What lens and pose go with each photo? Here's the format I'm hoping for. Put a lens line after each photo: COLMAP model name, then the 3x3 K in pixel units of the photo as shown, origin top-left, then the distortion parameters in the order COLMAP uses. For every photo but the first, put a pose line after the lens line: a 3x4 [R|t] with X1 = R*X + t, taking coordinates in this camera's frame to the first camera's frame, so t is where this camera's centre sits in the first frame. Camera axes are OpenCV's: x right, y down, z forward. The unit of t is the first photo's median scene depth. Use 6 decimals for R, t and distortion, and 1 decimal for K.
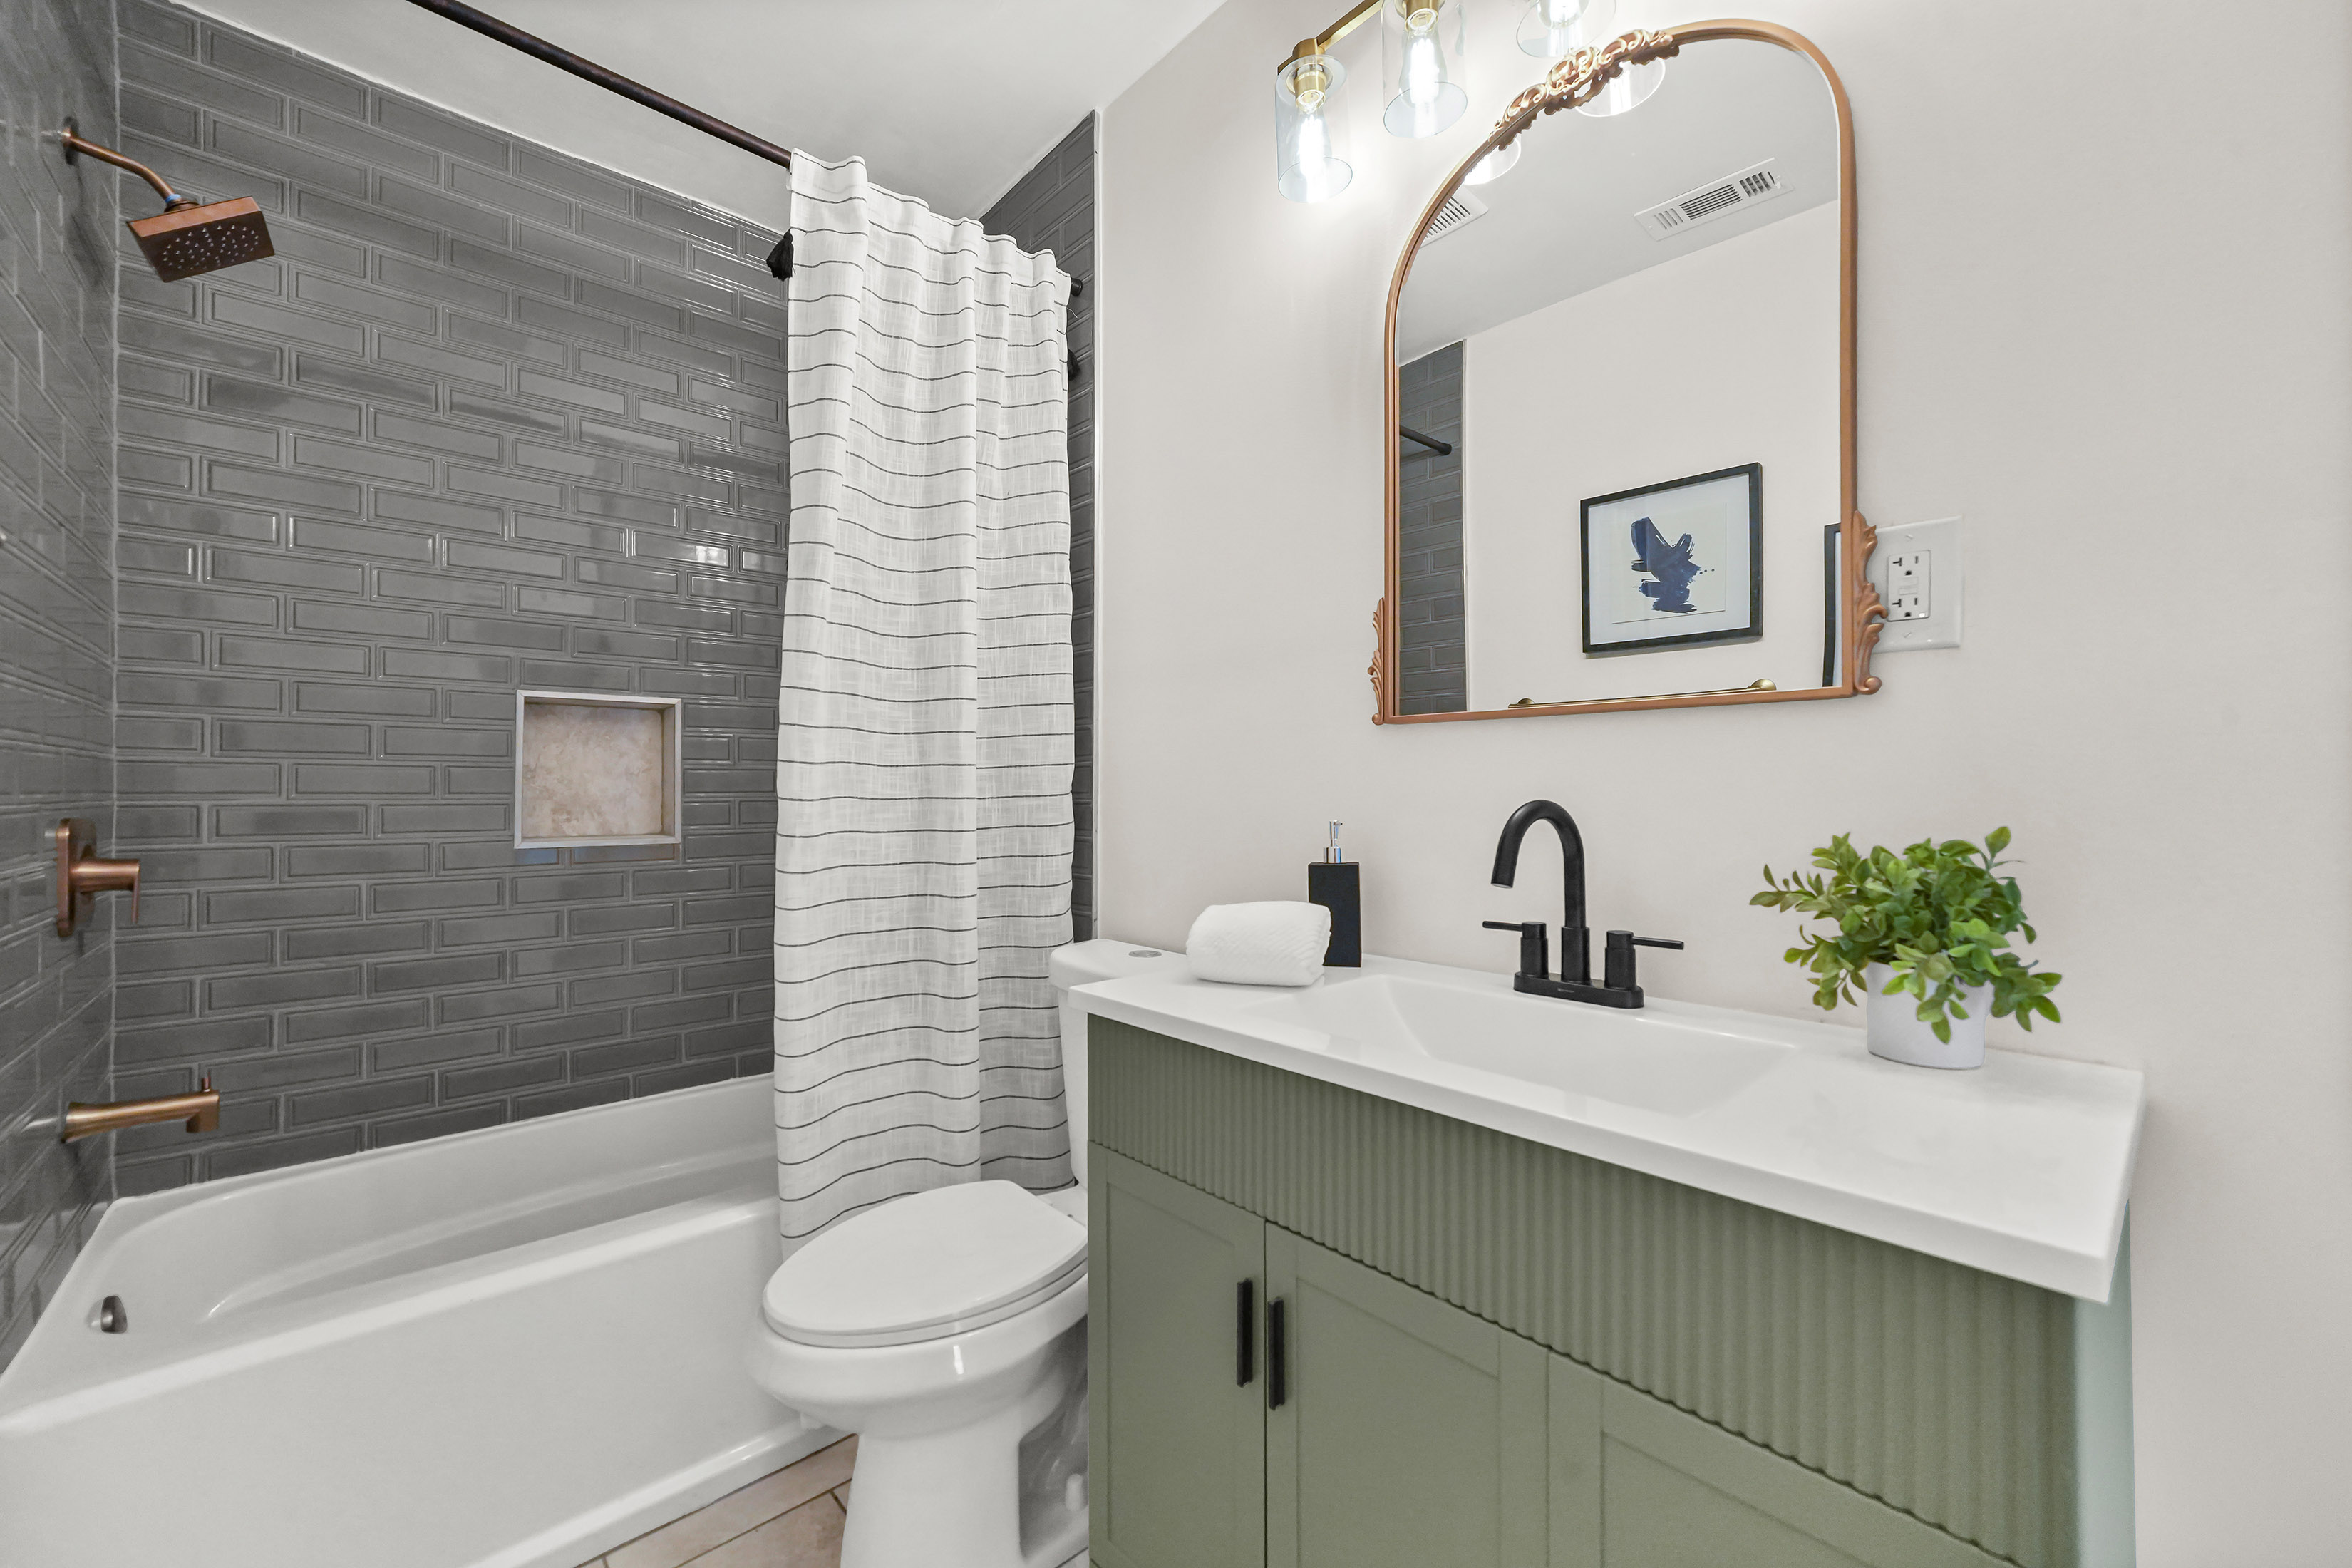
lens RADIAL K [[952.1, 0, 1145.3], [0, 952.1, 785.8], [0, 0, 1]] dist [-0.003410, -0.000171]
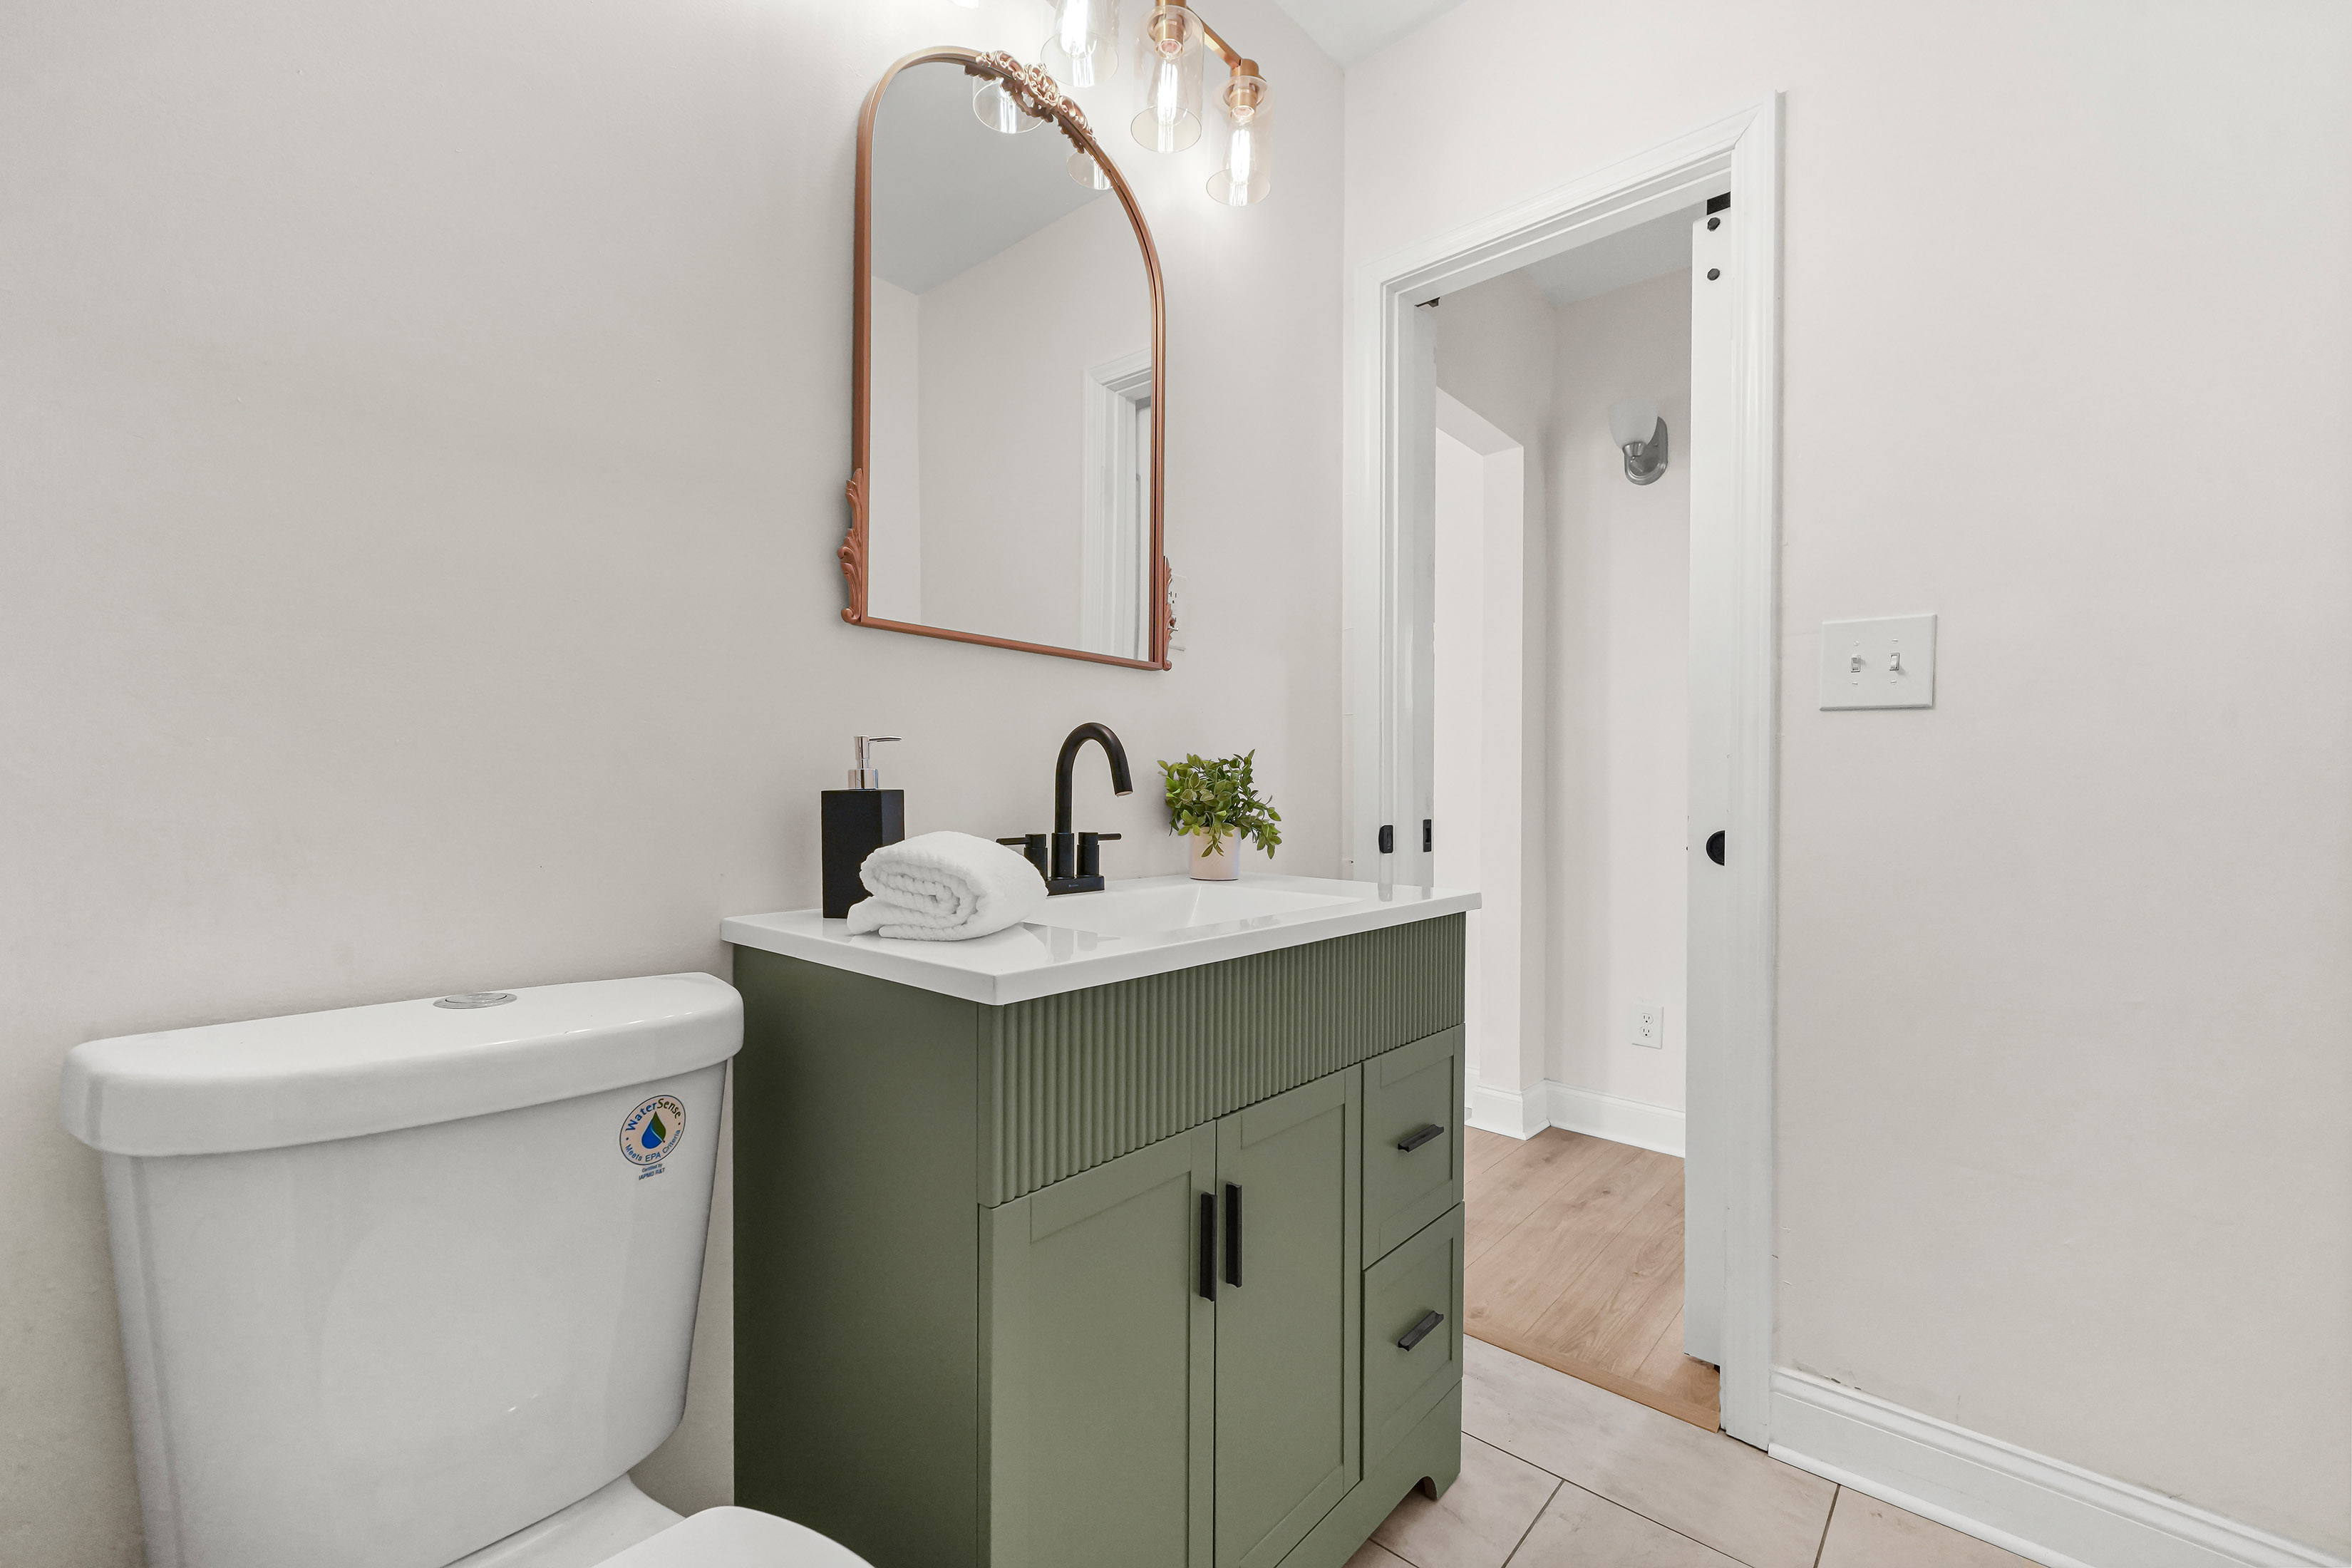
lens RADIAL K [[1001.4, 0, 1135.8], [0, 1001.4, 793.2], [0, 0, 1]] dist [0.001484, -0.000090]
pose [[-0.101596, -0.008242, 0.994792, -0.584076], [-0.021970, 0.999740, 0.006039, 0.066323], [-0.994583, -0.021242, -0.101751, 0.761752]]
